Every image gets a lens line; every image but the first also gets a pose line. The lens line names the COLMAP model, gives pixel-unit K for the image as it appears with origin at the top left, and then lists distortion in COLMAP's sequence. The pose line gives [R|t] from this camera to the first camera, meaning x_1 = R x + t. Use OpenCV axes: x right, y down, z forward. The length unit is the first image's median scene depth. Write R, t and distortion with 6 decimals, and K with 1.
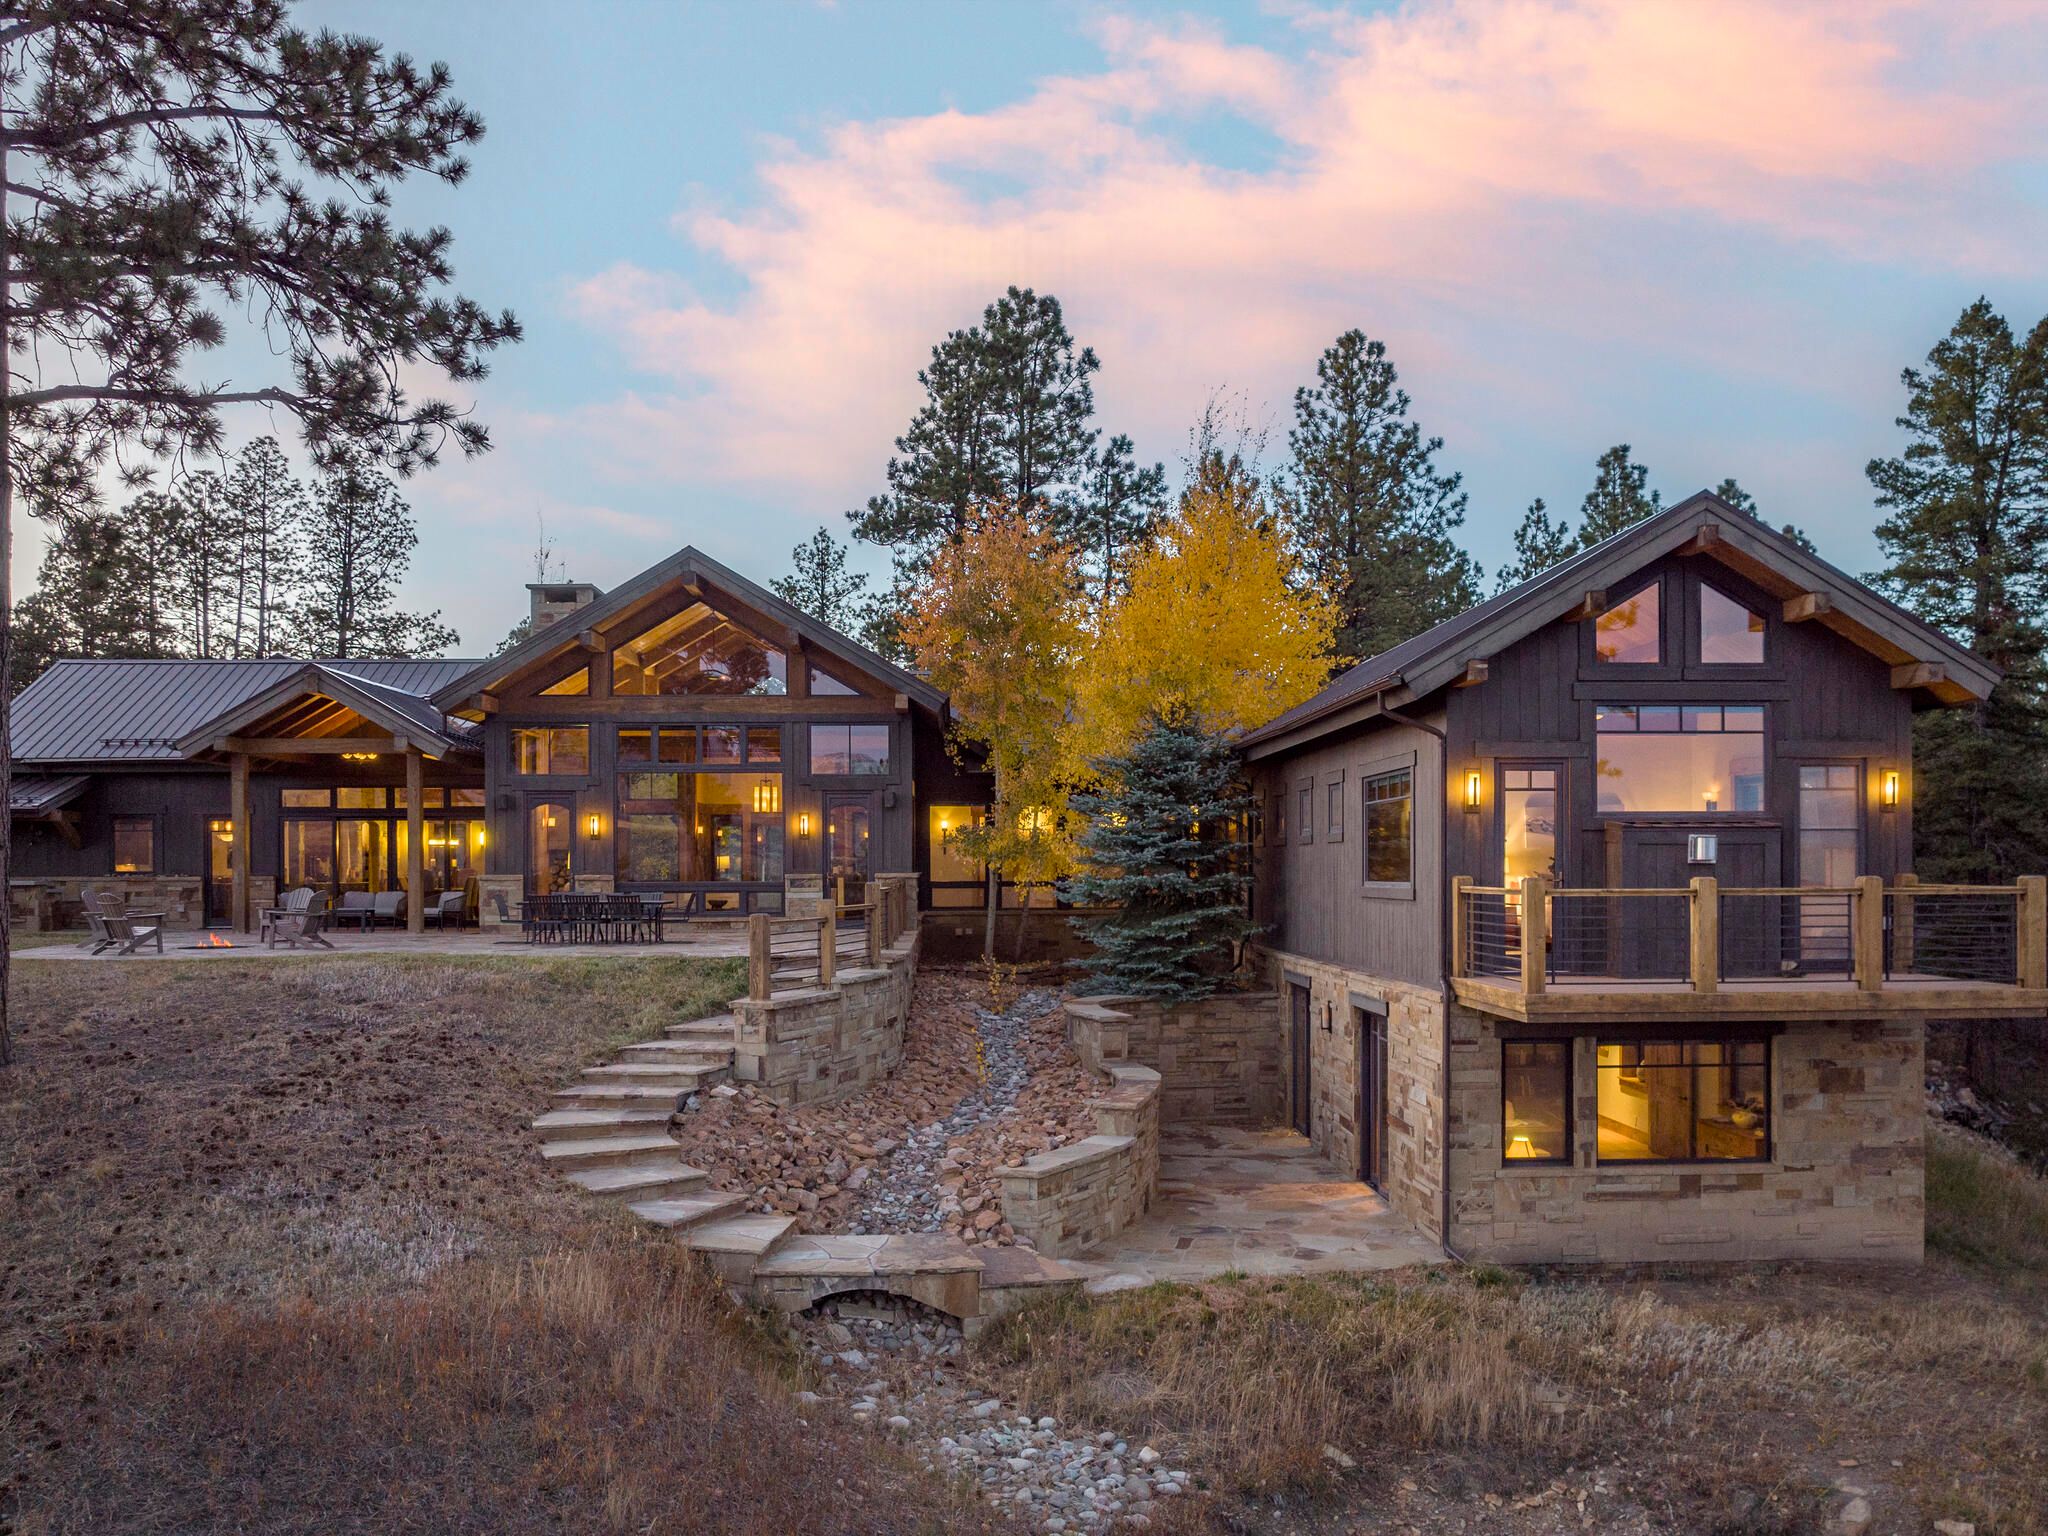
lens RADIAL K [[1552.3, 0, 1024.0], [0, 1552.3, 768.0], [0, 0, 1]] dist [-0.023722, -0.004439]
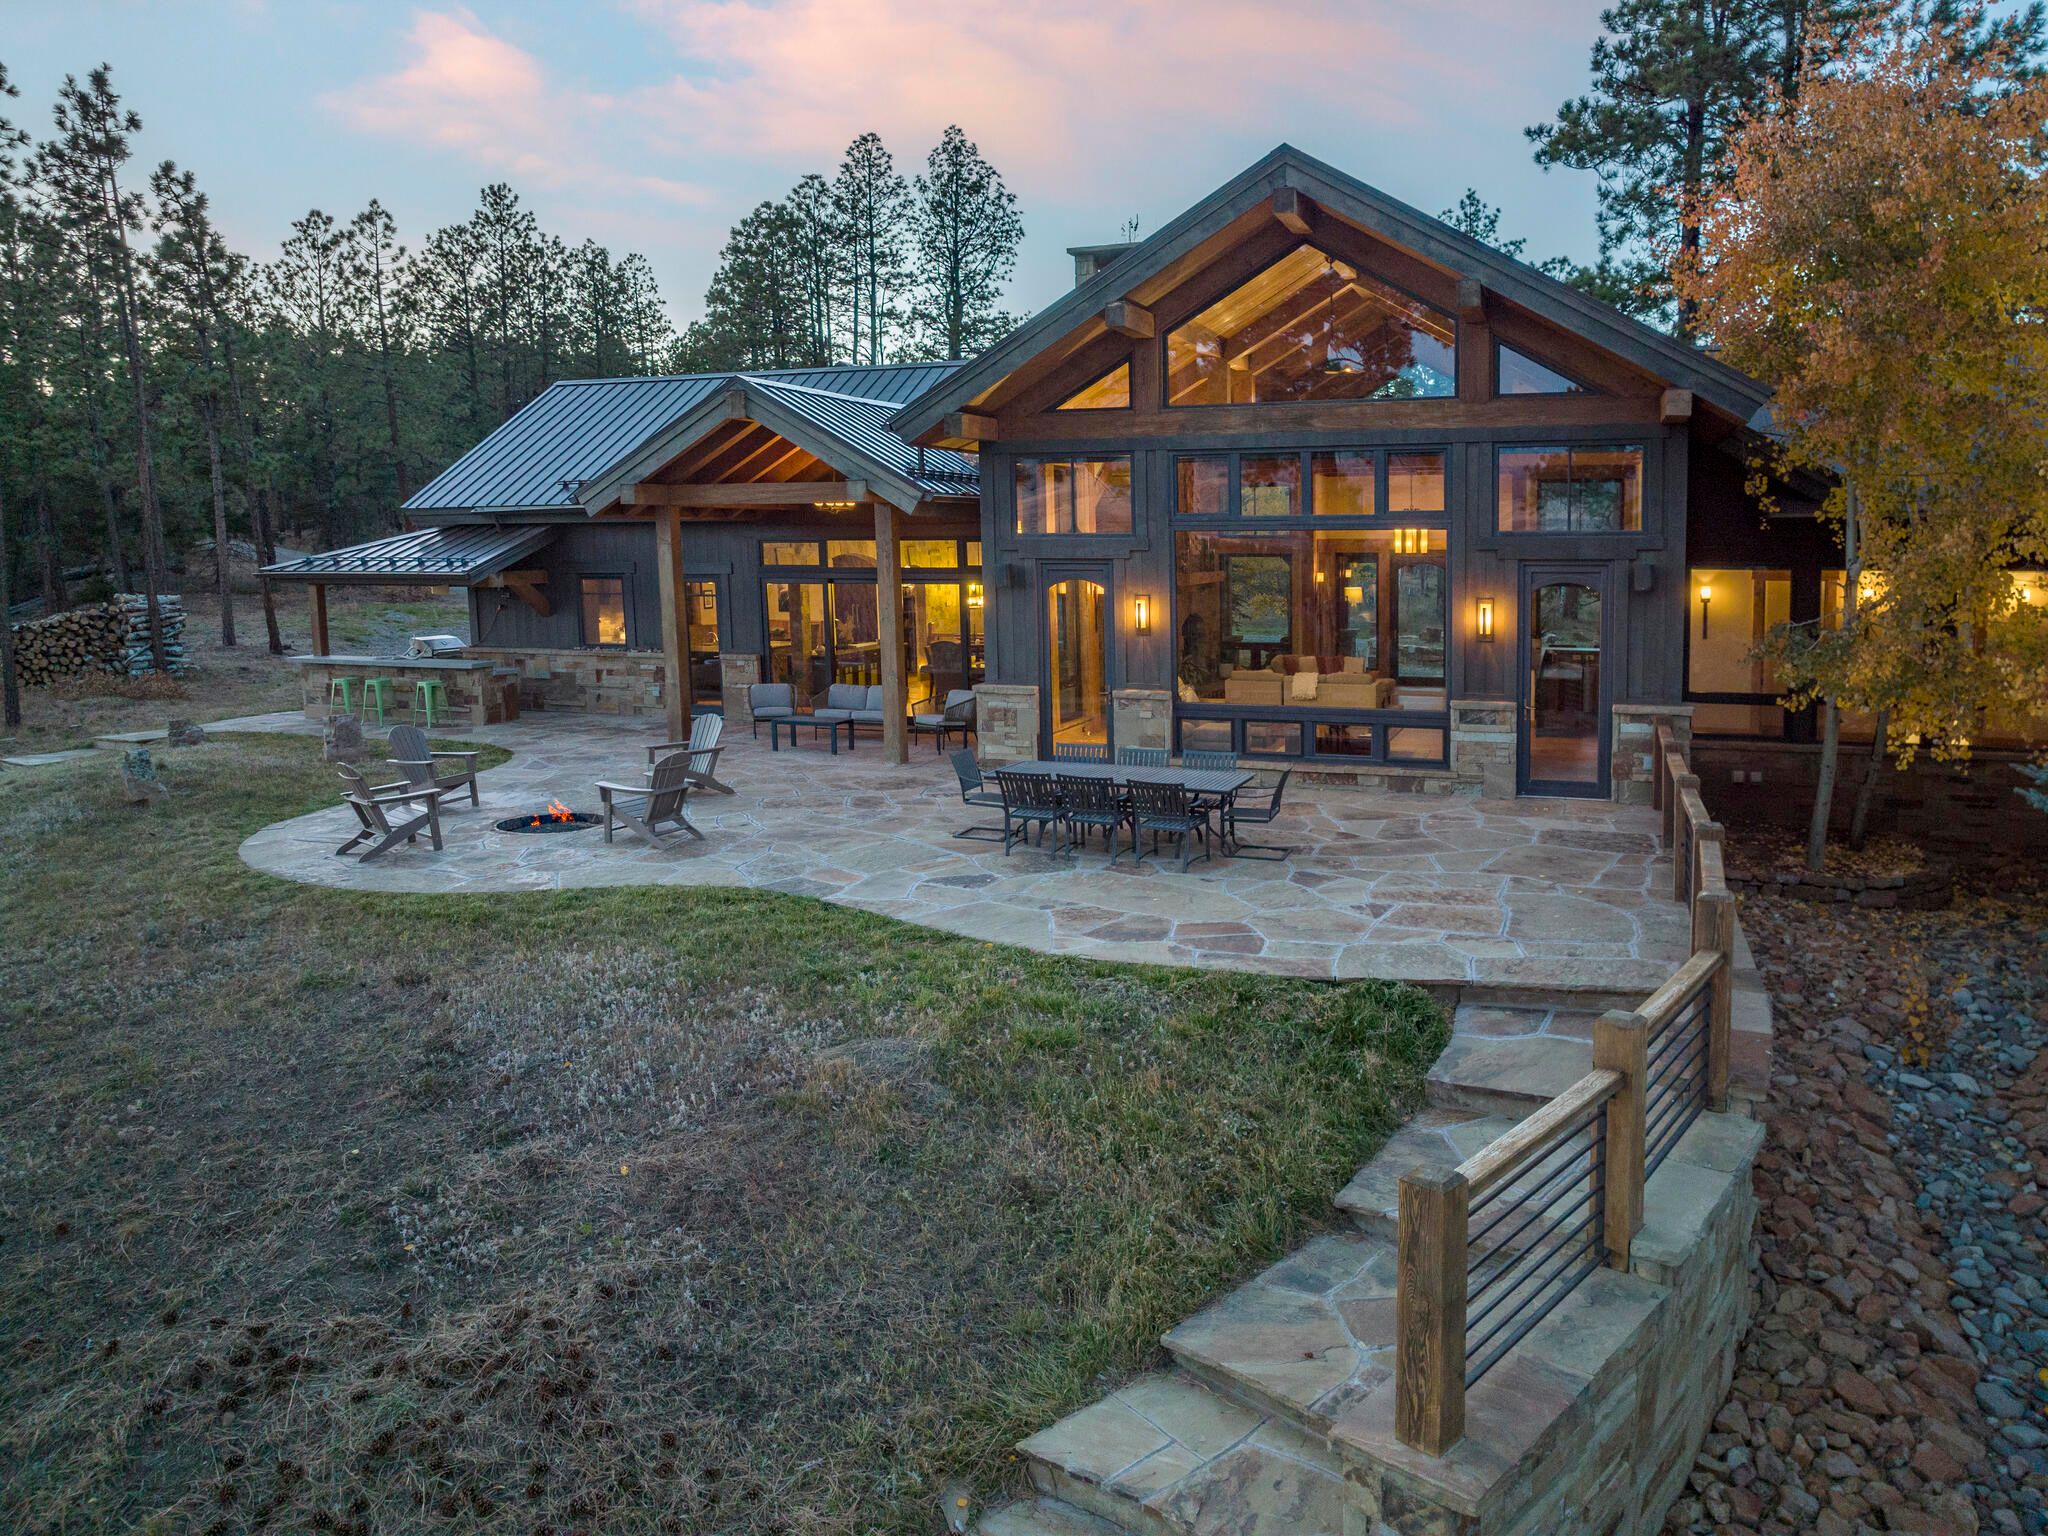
lens RADIAL K [[1466.8, 0, 978.8], [0, 1466.8, 583.5], [0, 0, 1]] dist [-0.026402, -0.001810]
pose [[0.902389, 0.019378, -0.430486, -0.050069], [0.018811, 0.996265, 0.084278, -0.017526], [0.430511, -0.084149, 0.898654, 0.275298]]
